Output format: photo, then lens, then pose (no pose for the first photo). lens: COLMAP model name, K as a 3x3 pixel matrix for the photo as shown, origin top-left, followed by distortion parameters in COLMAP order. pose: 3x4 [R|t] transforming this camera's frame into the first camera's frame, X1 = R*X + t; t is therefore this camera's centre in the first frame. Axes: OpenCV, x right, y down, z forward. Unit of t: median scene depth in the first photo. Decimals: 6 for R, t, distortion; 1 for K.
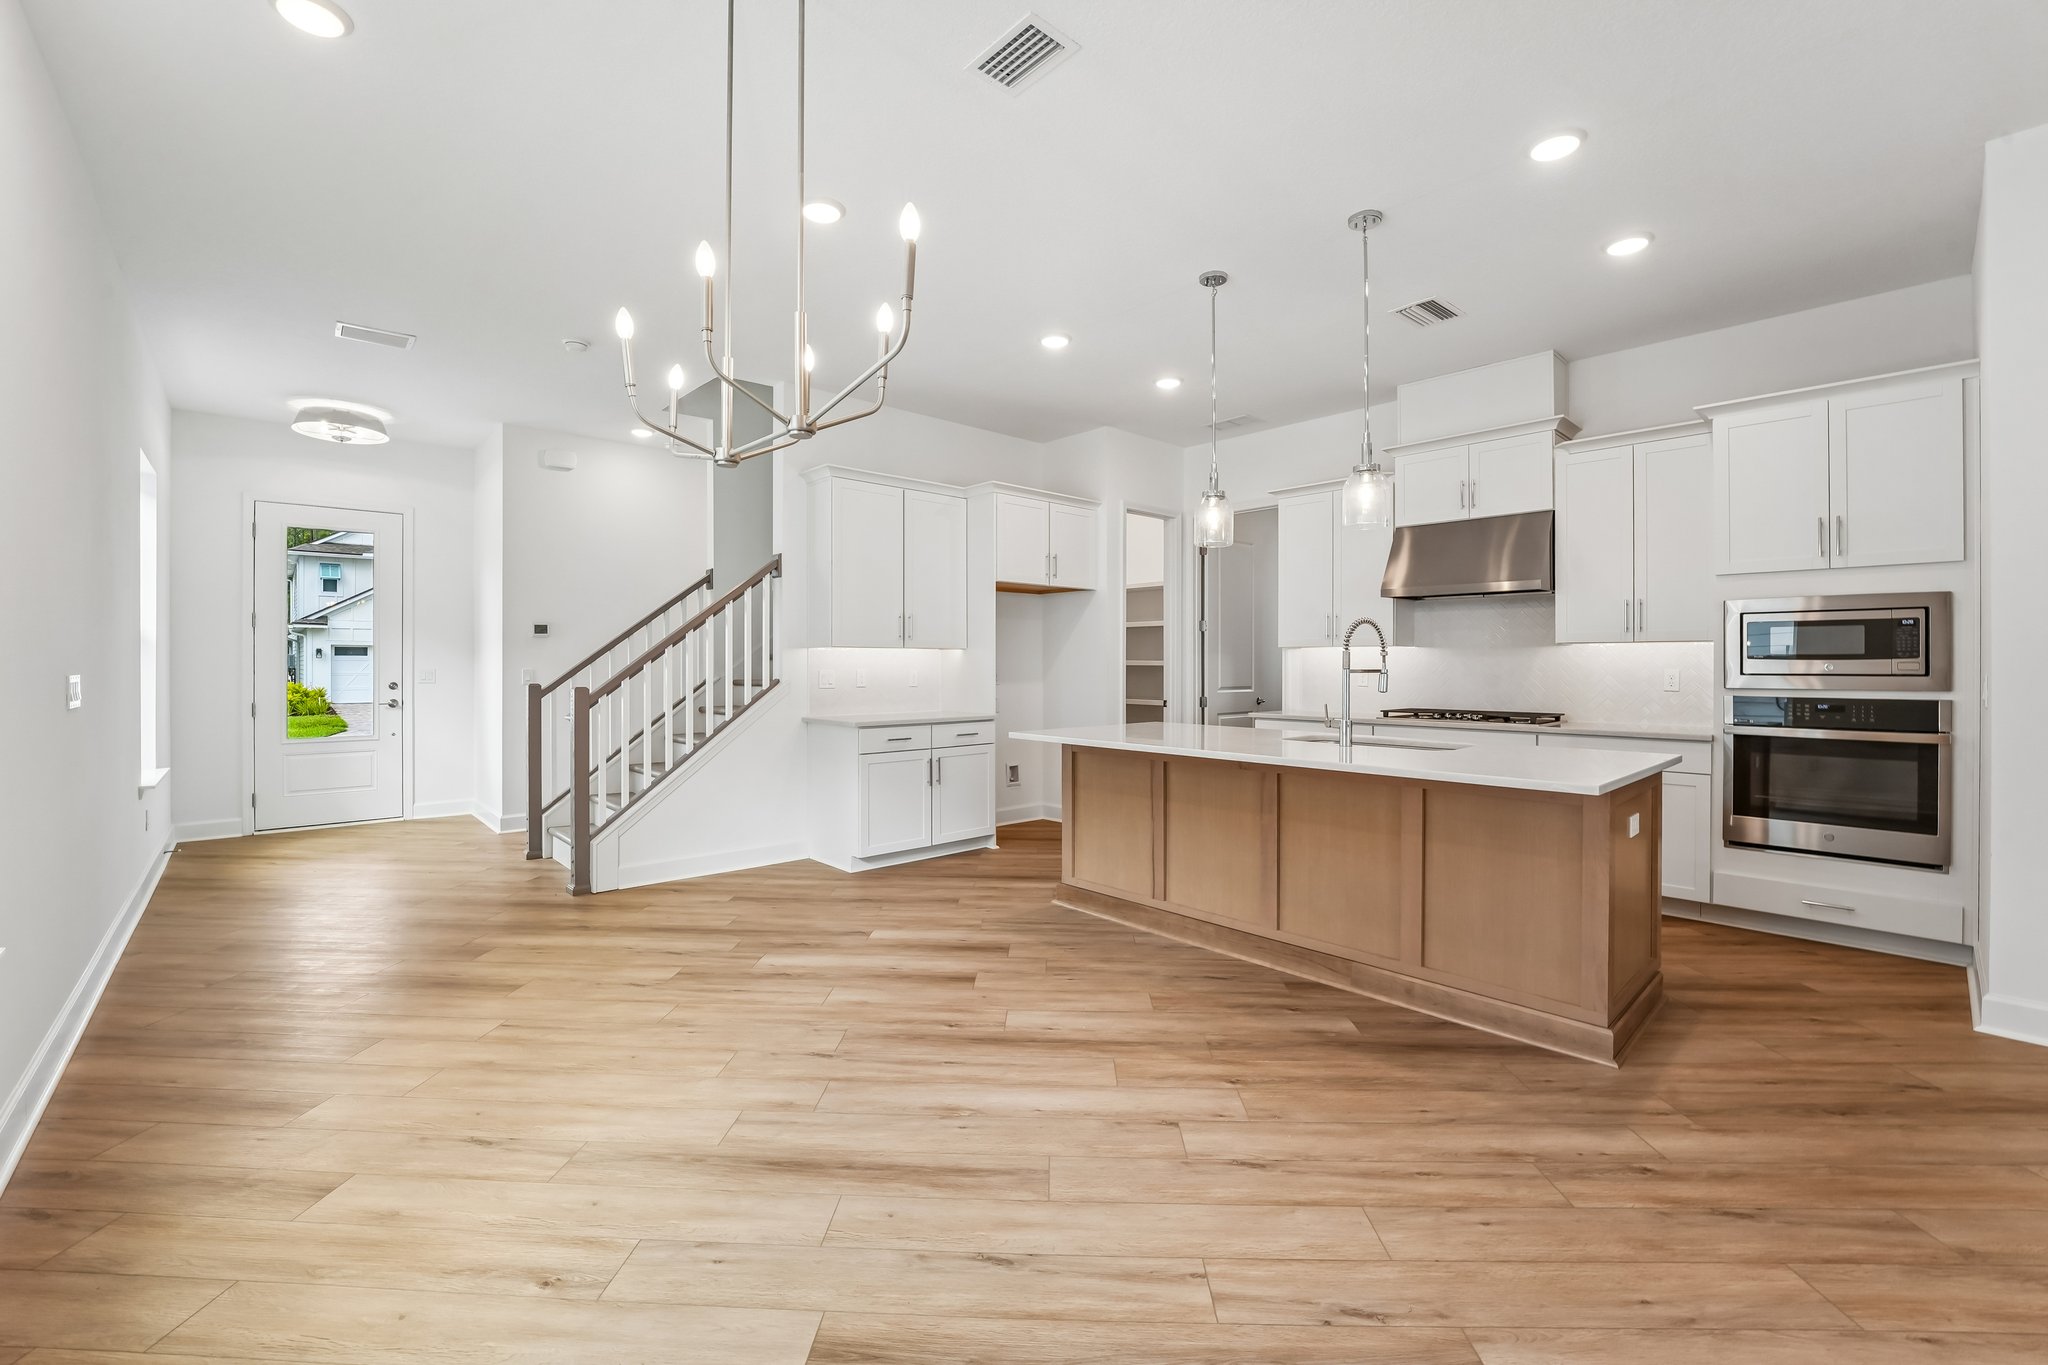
lens RADIAL K [[847.5, 0, 1024.6], [0, 847.5, 672.6], [0, 0, 1]] dist [-0.026847, -0.000207]
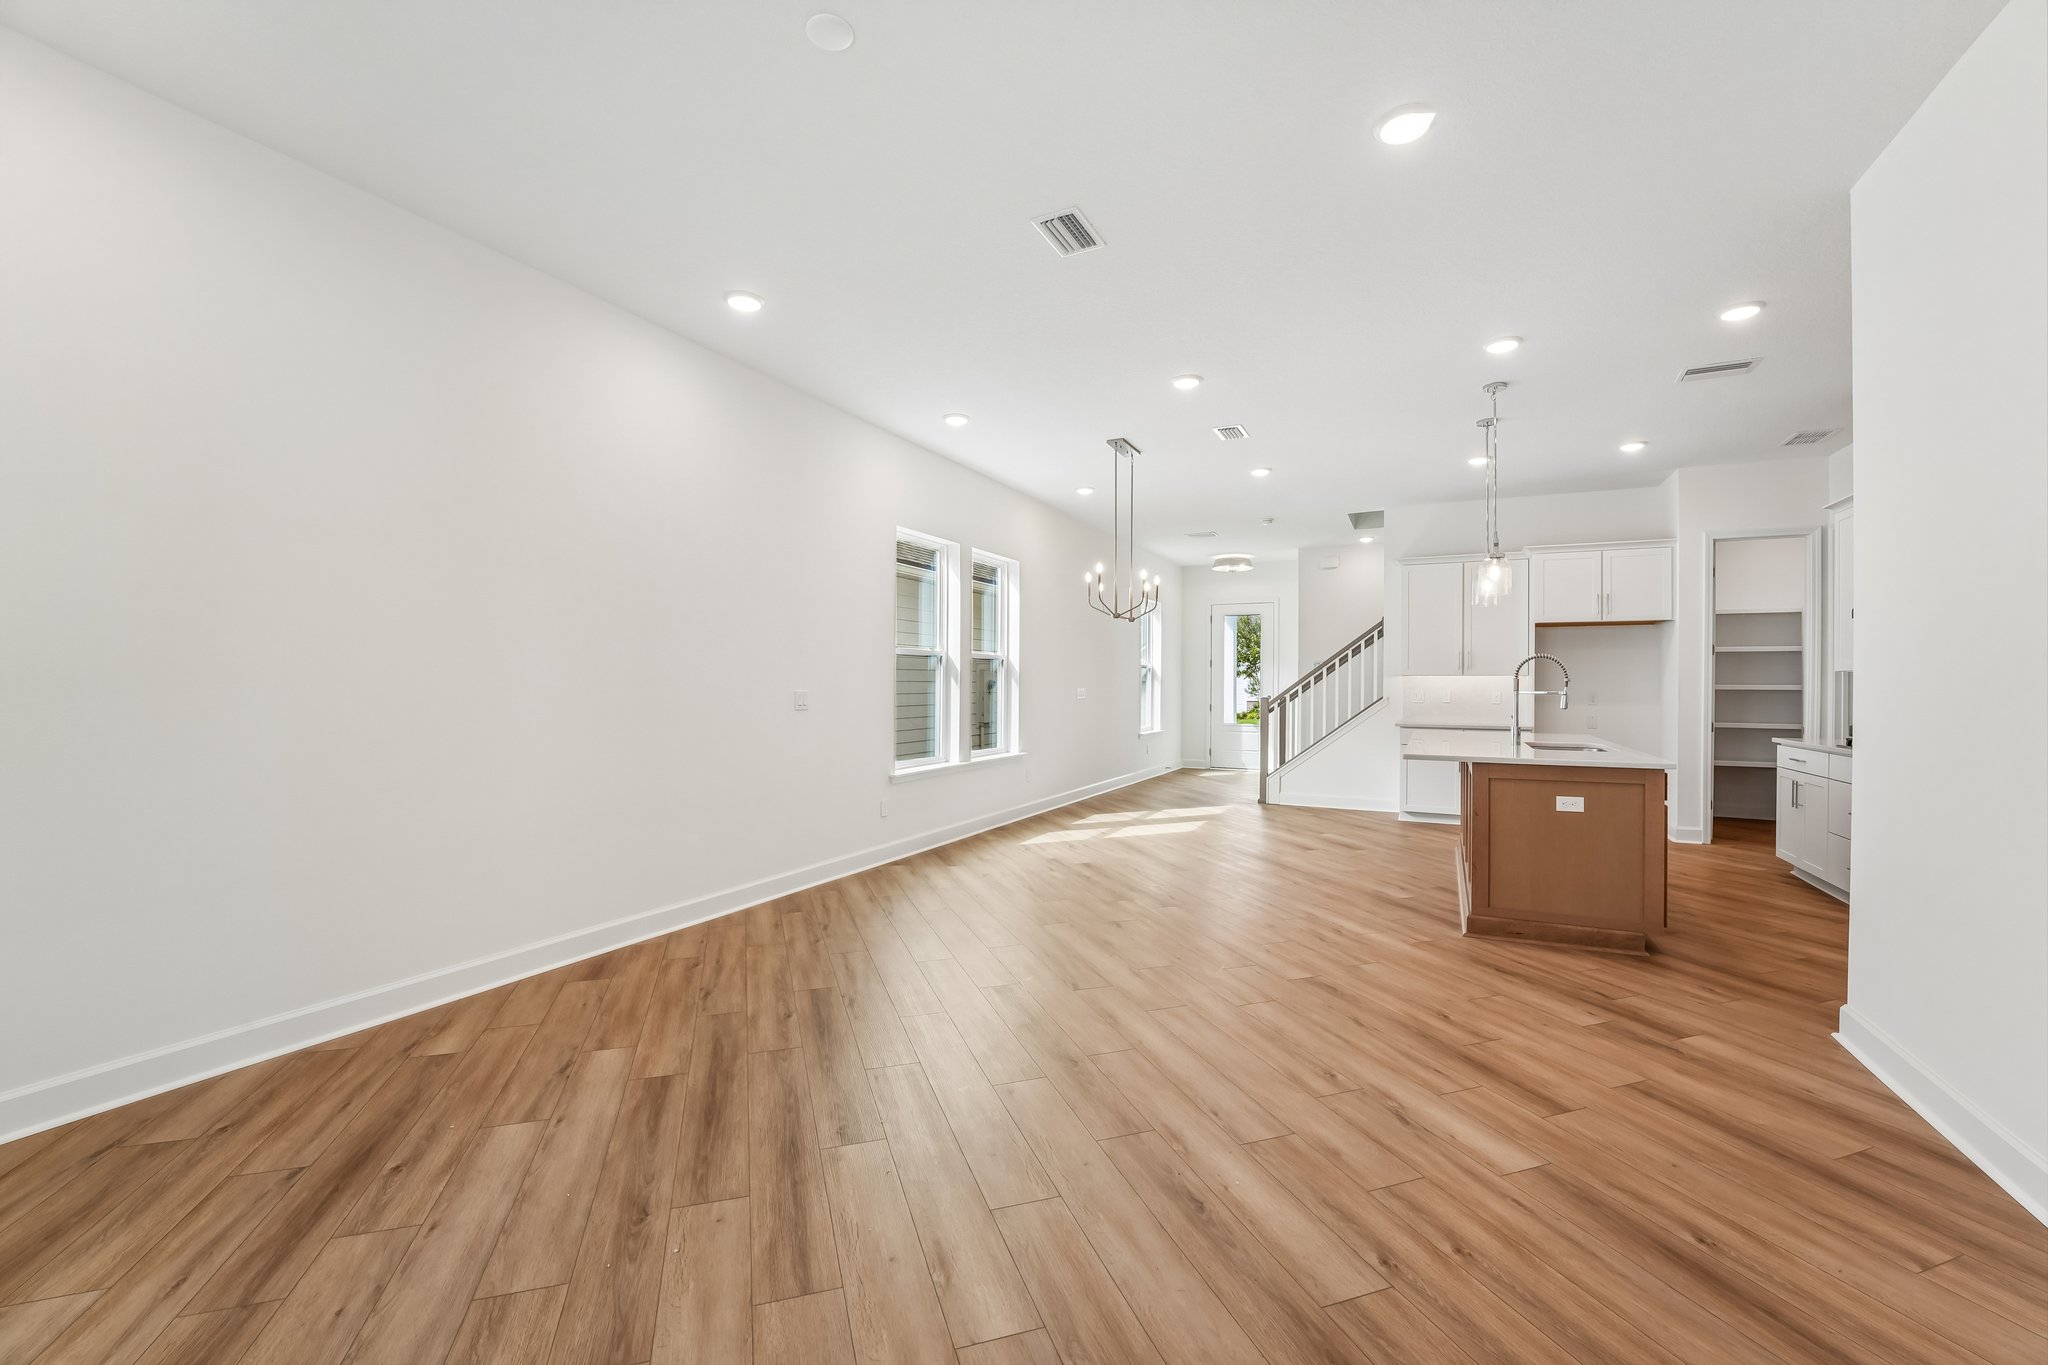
lens RADIAL K [[840.0, 0, 1014.6], [0, 840.0, 686.1], [0, 0, 1]] dist [-0.023199, 0.000587]
pose [[0.348468, 0.004175, -0.937311, 0.940655], [-0.014397, 0.999896, -0.000898, 0.000491], [0.937210, 0.013808, 0.348492, -0.193562]]
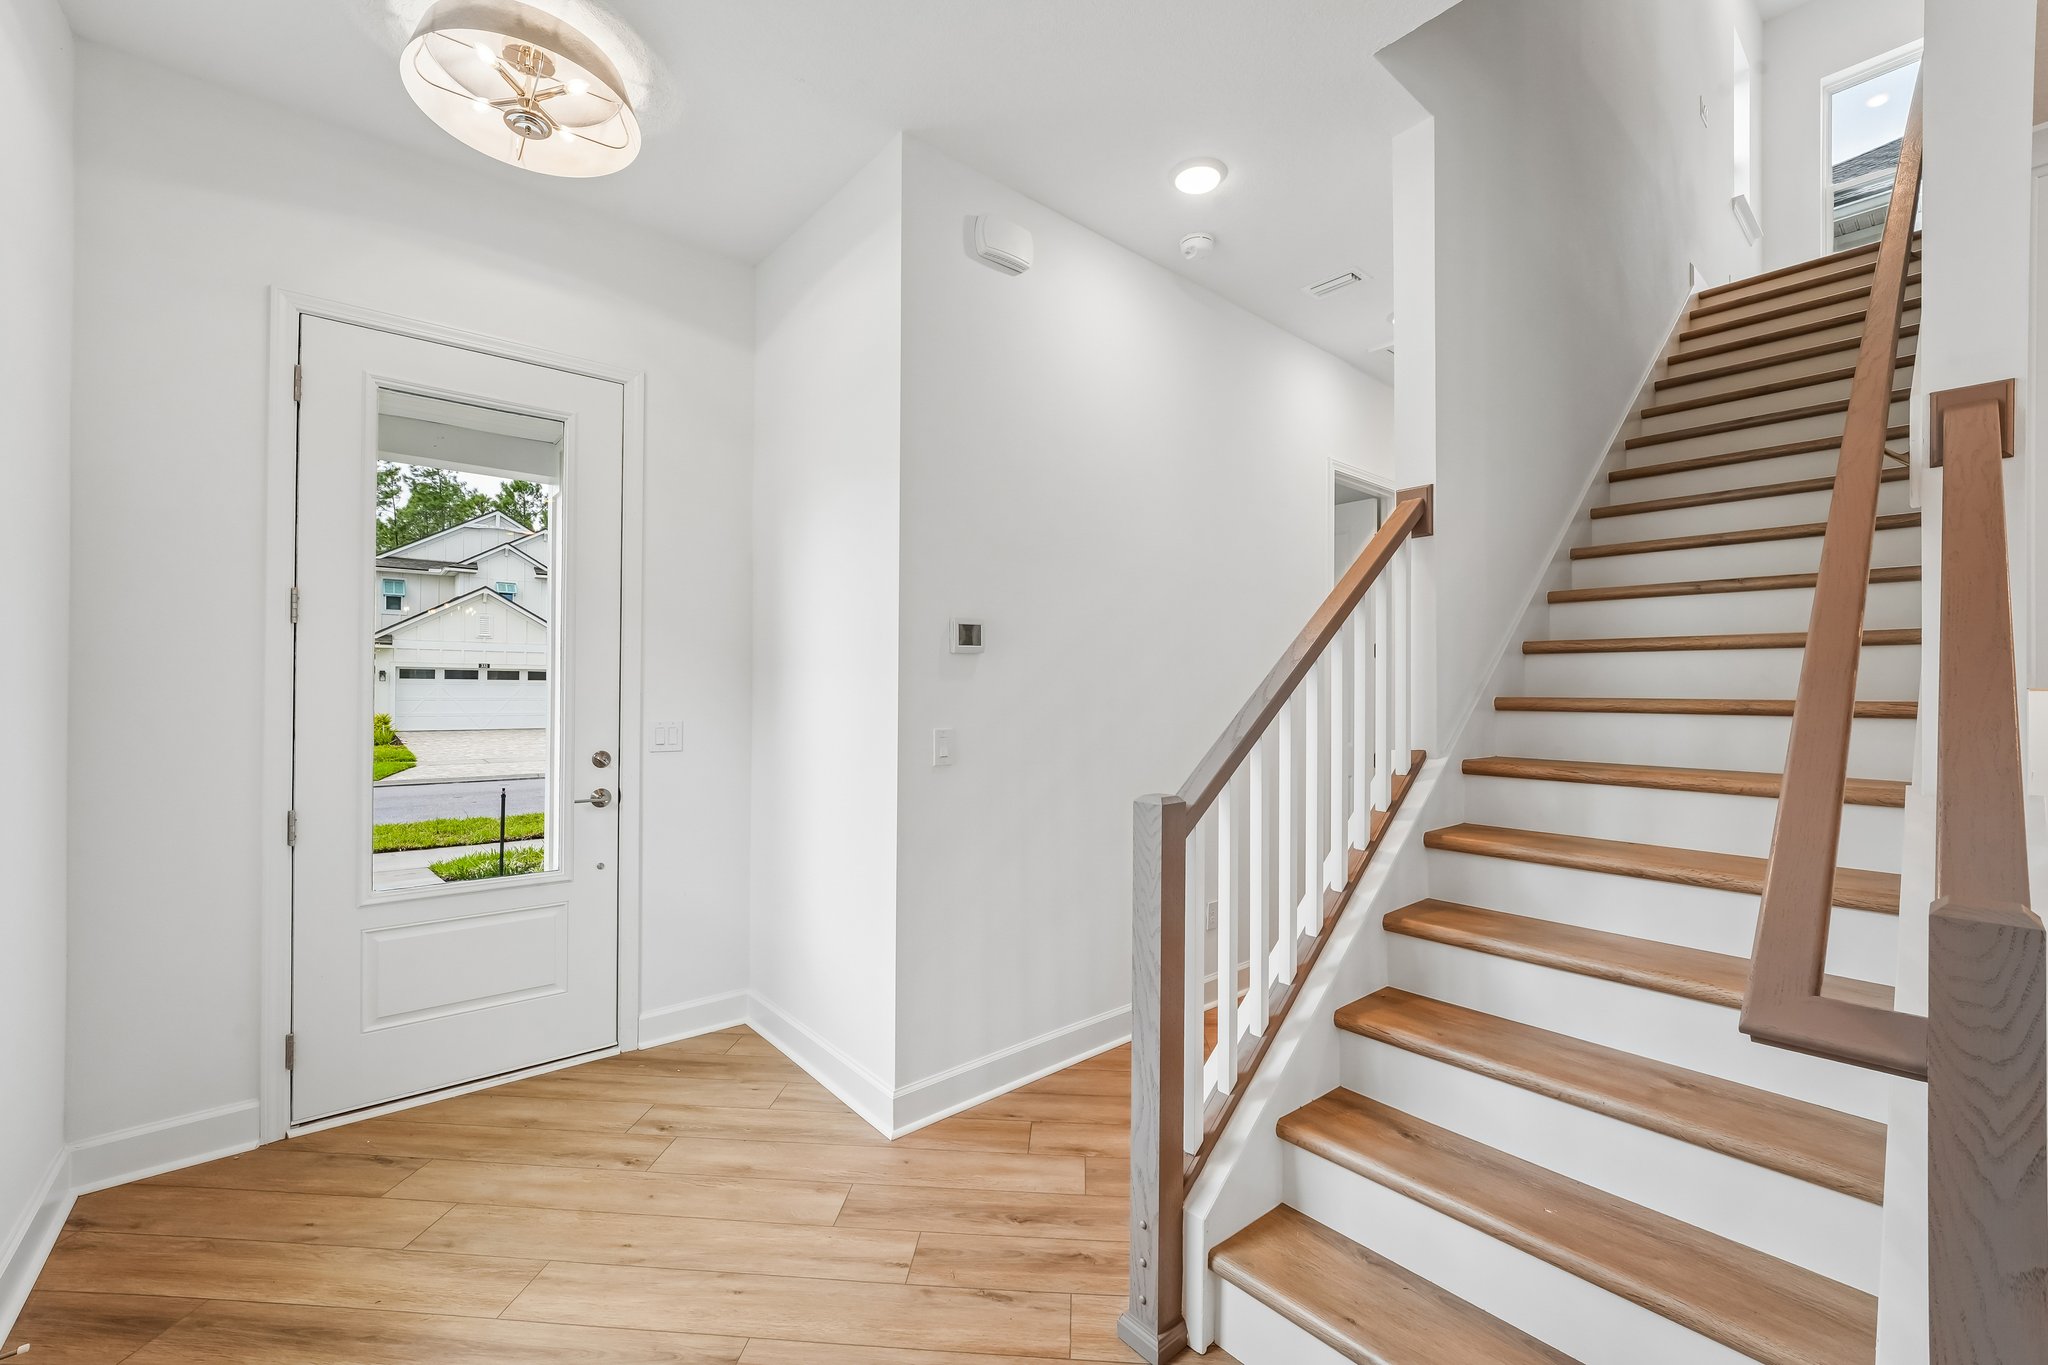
lens RADIAL K [[819.8, 0, 1024.0], [0, 819.8, 682.5], [0, 0, 1]] dist [-0.018161, 0.000120]
pose [[0.999598, 0.003577, -0.028124, -0.634409], [-0.004017, 0.999870, -0.015593, -0.024858], [0.028065, 0.015700, 0.999483, 0.692989]]
